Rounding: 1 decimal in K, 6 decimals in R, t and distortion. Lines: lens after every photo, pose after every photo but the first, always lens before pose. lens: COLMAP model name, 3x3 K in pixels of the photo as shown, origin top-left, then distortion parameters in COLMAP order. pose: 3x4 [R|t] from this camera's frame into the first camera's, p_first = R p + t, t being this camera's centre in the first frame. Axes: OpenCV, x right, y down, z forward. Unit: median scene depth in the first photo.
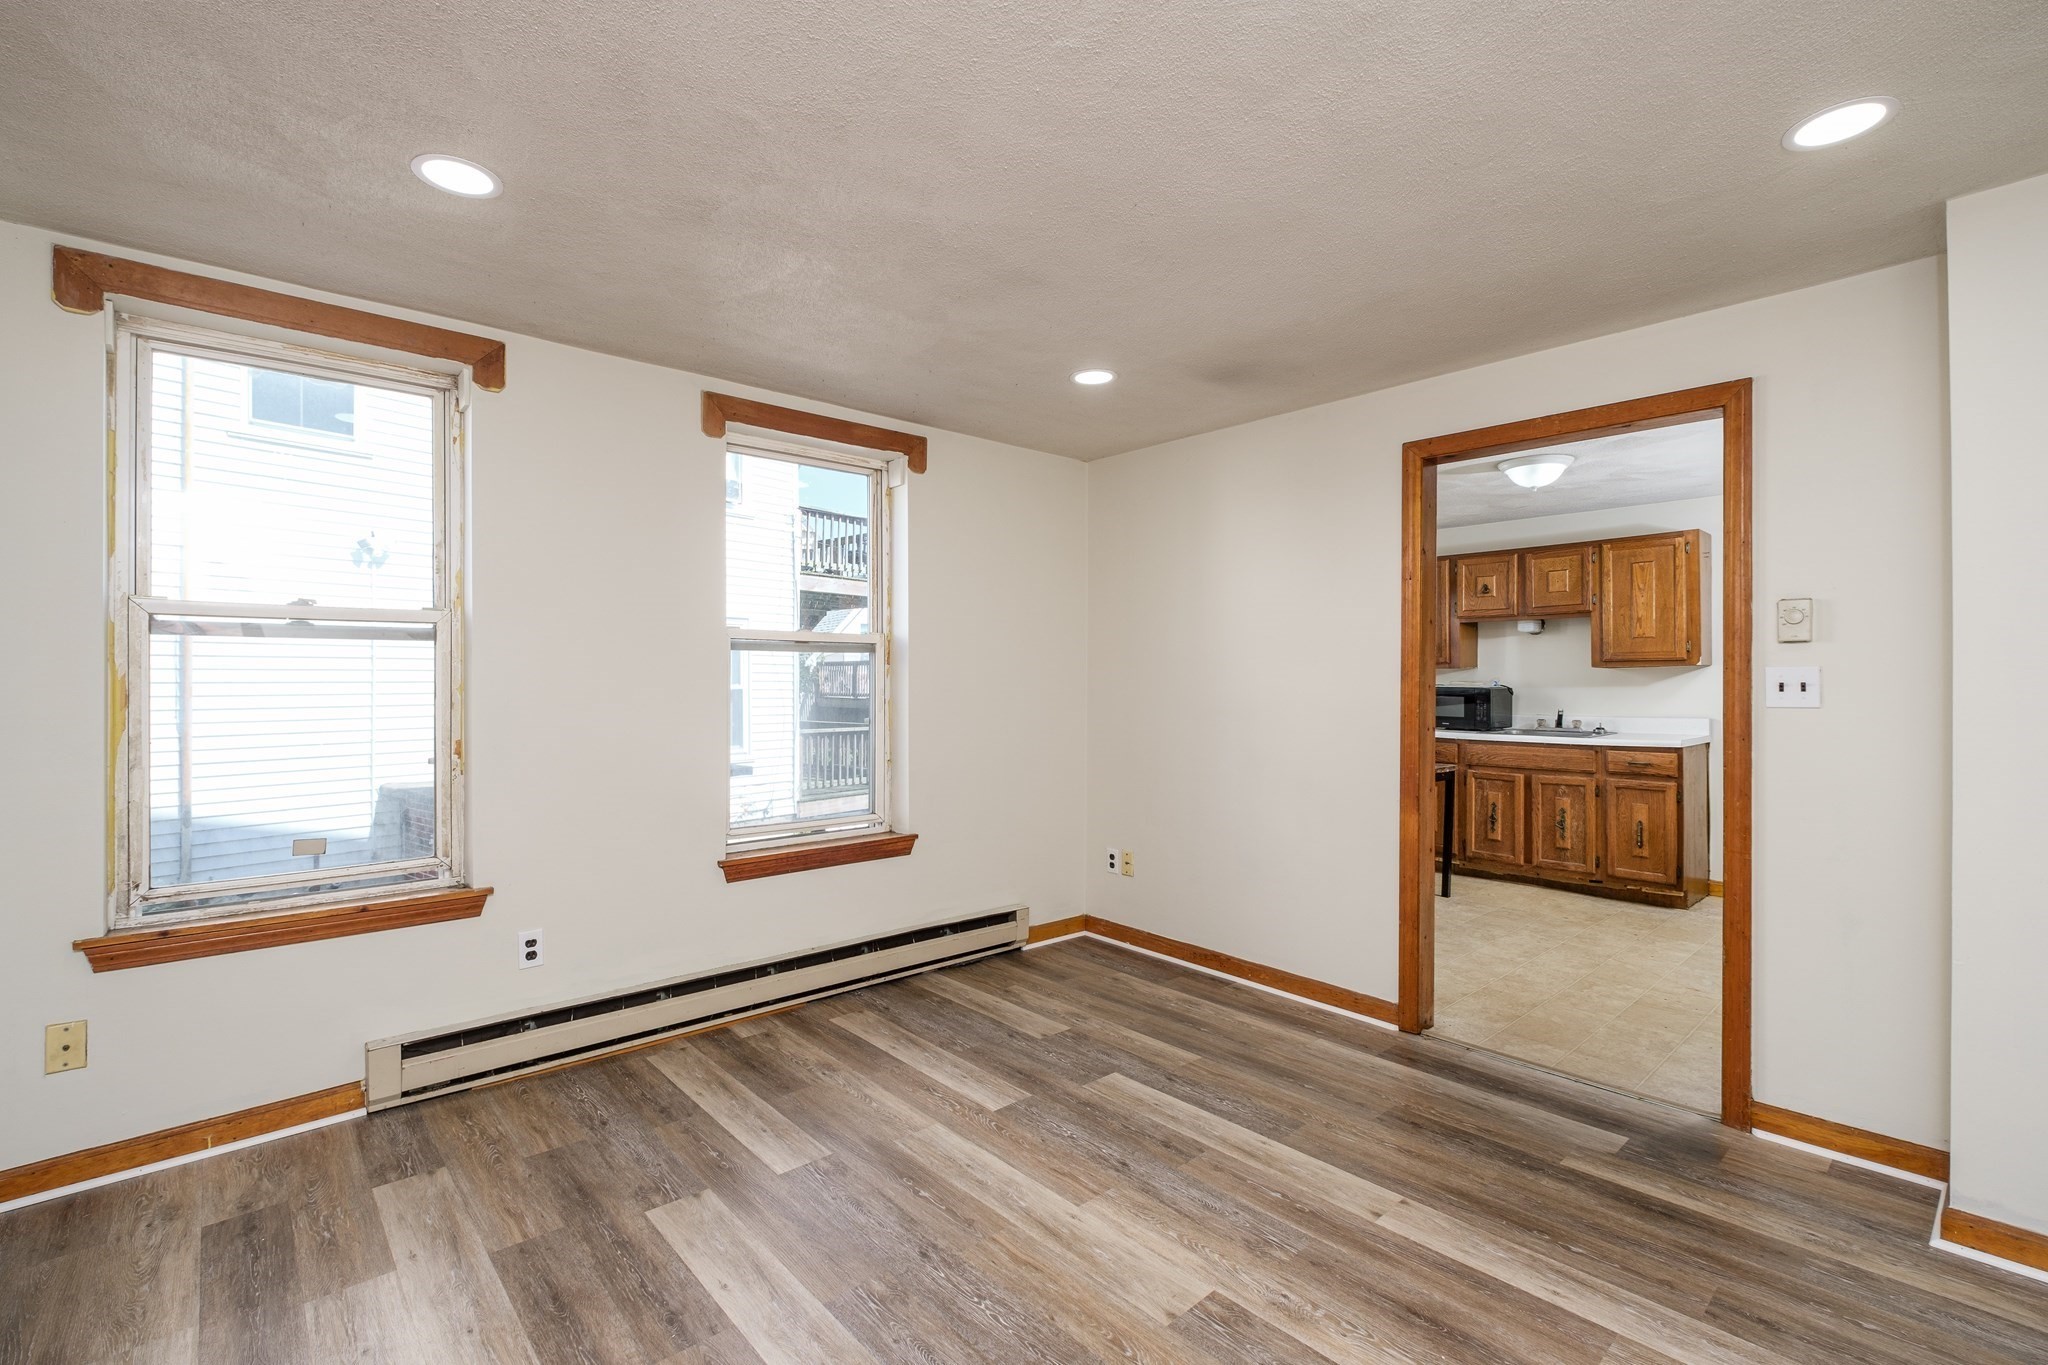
lens RADIAL K [[901.9, 0, 1028.1], [0, 901.9, 678.2], [0, 0, 1]] dist [0.000490, -0.000976]
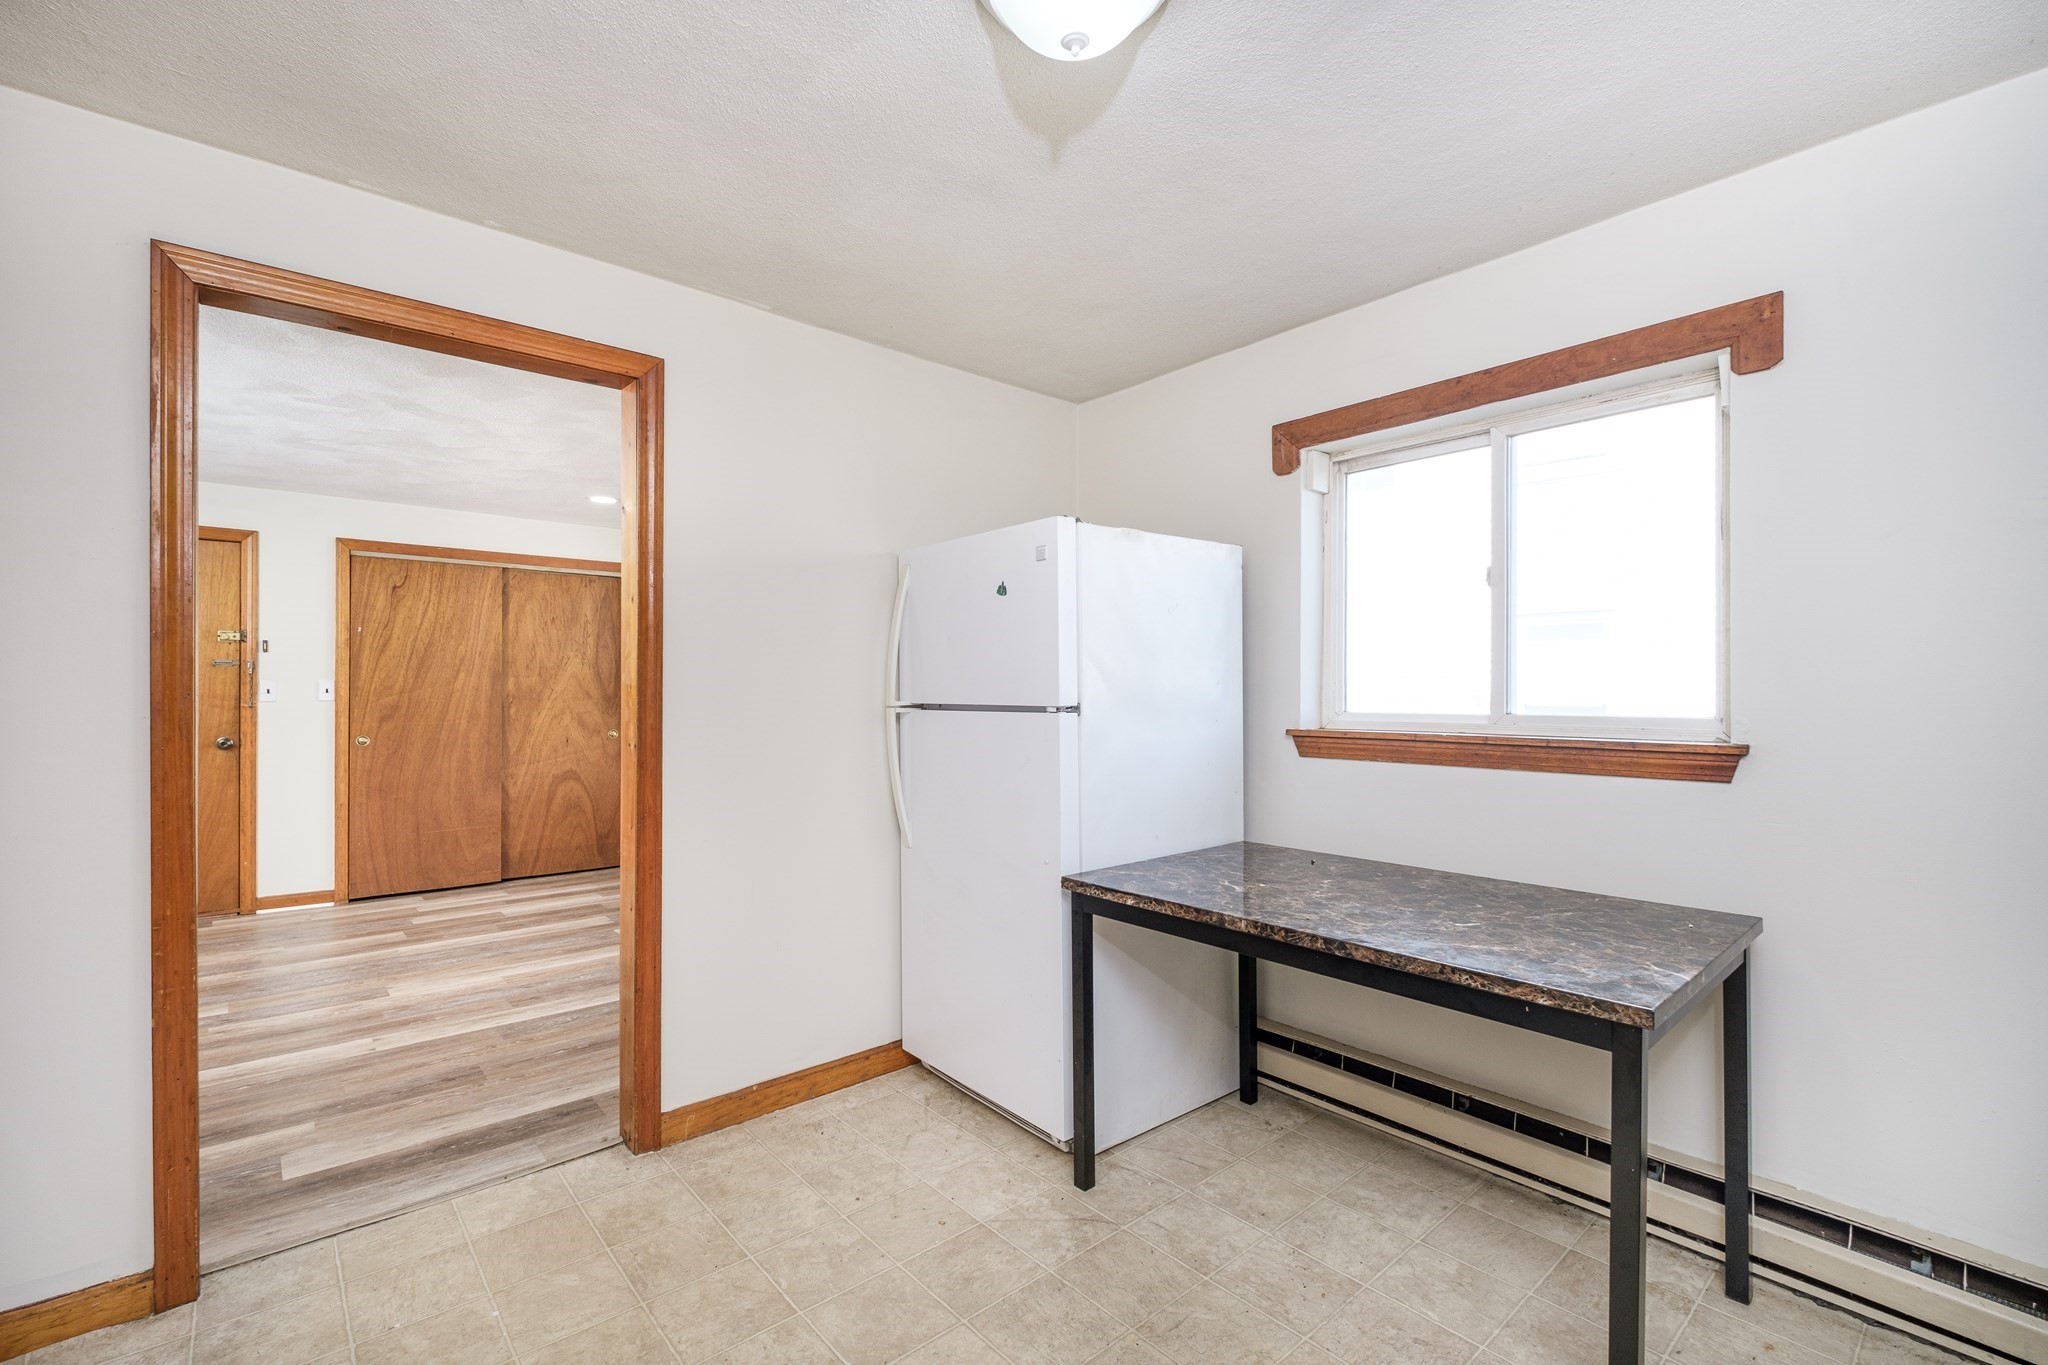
lens RADIAL K [[901.9, 0, 1004.8], [0, 901.9, 689.0], [0, 0, 1]] dist [0.000490, -0.000976]
pose [[-0.033917, -0.004869, -0.999413, 0.705777], [0.000644, 0.999988, -0.004893, 0.007347], [0.999424, -0.000810, -0.033913, 0.798326]]
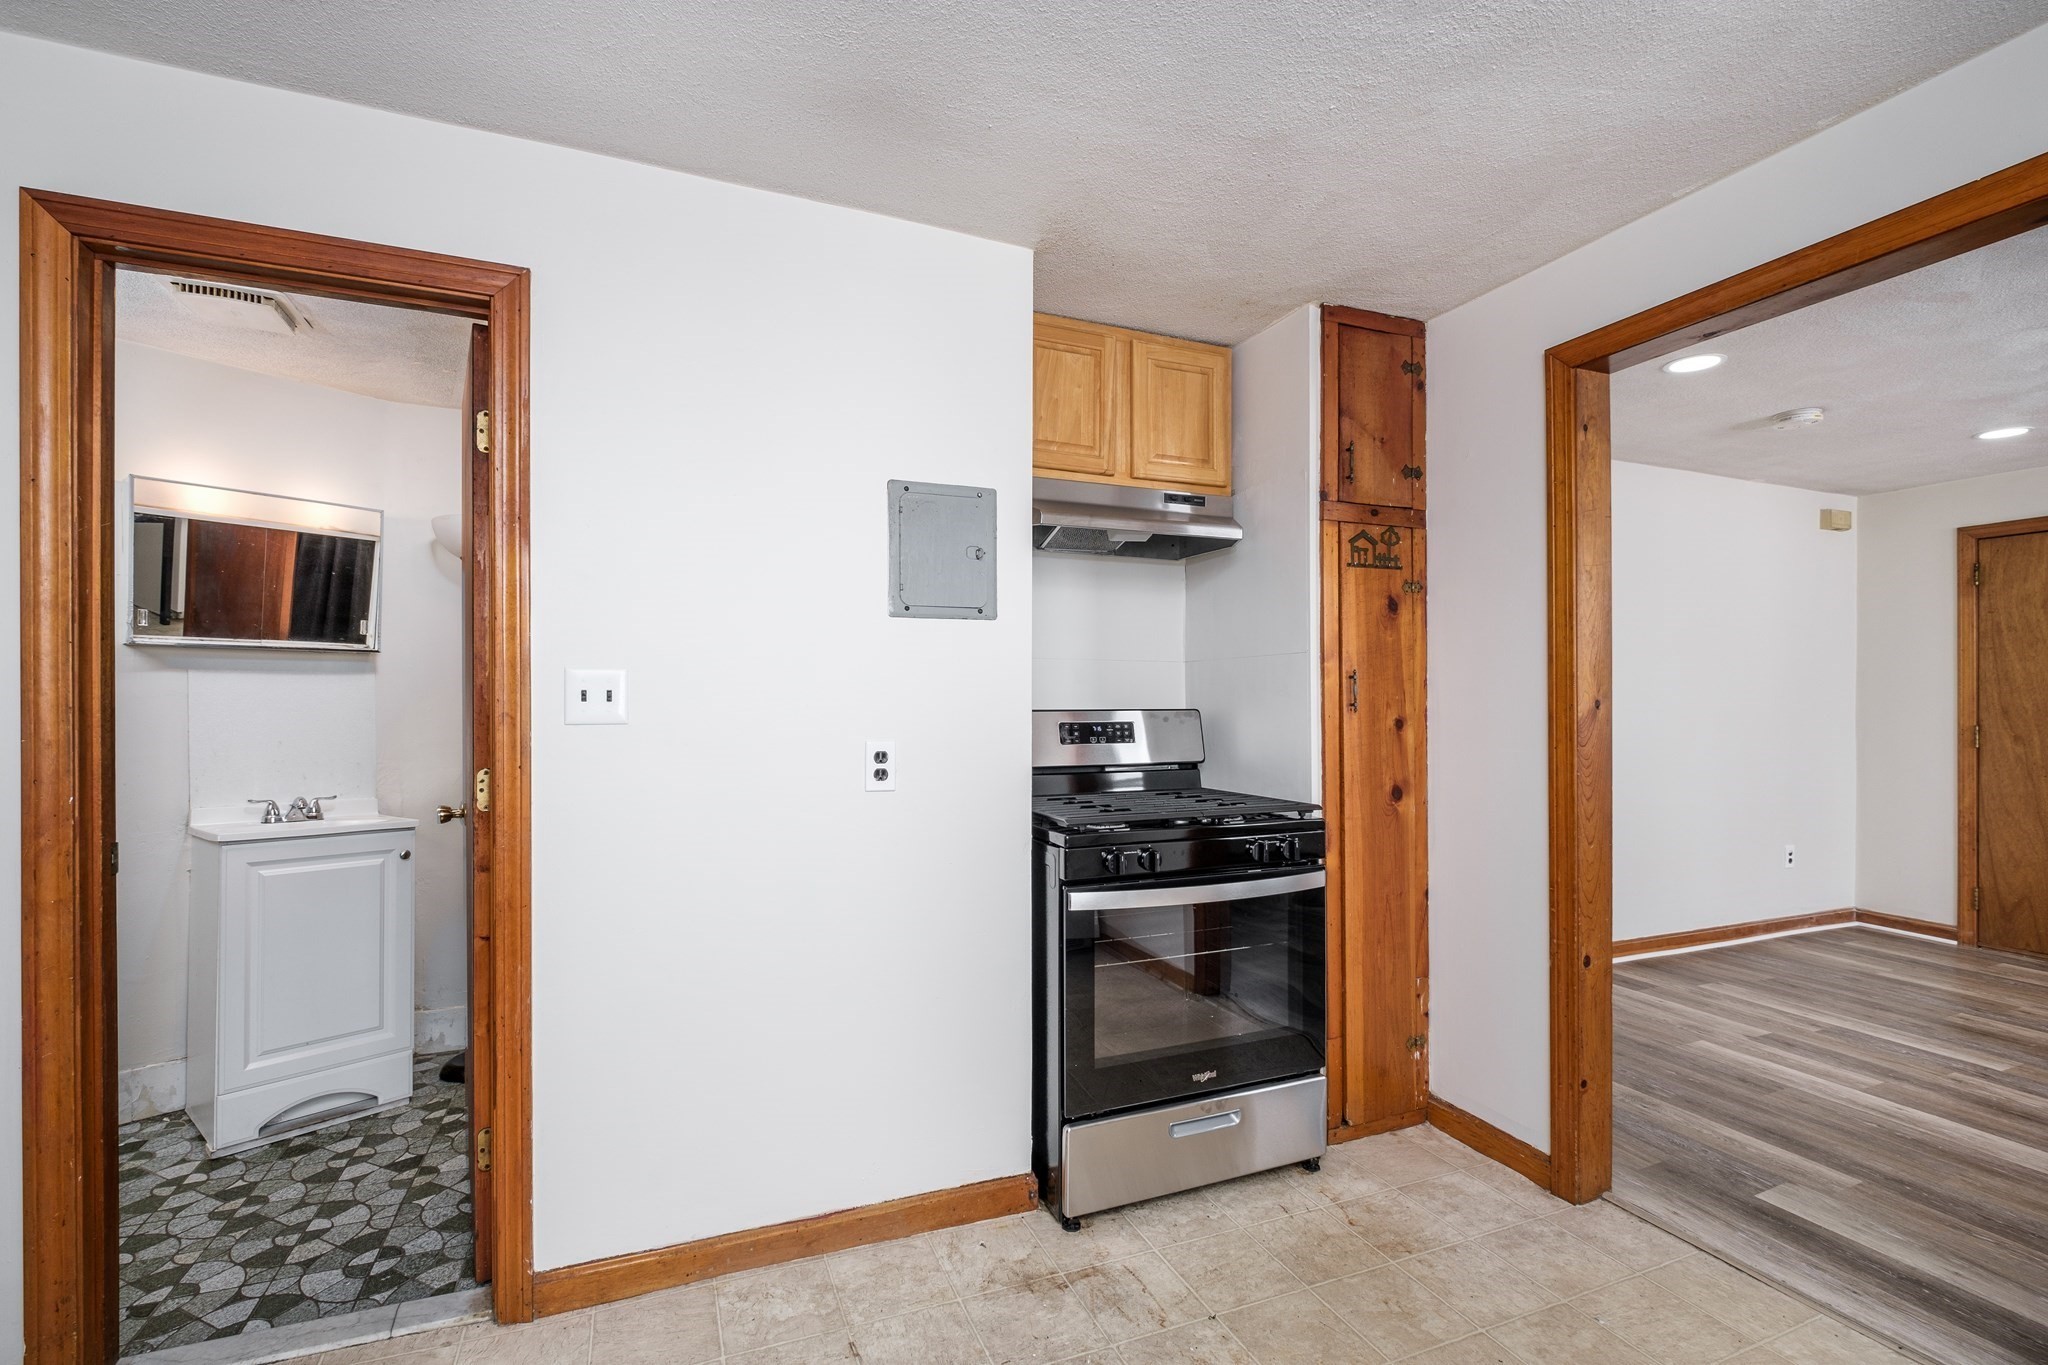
lens RADIAL K [[901.9, 0, 1011.7], [0, 901.9, 695.7], [0, 0, 1]] dist [0.000490, -0.000976]
pose [[-0.940353, -0.000870, 0.340199, 0.480654], [-0.003206, 0.999975, -0.006305, 0.006458], [-0.340185, -0.007019, -0.940332, 0.956277]]
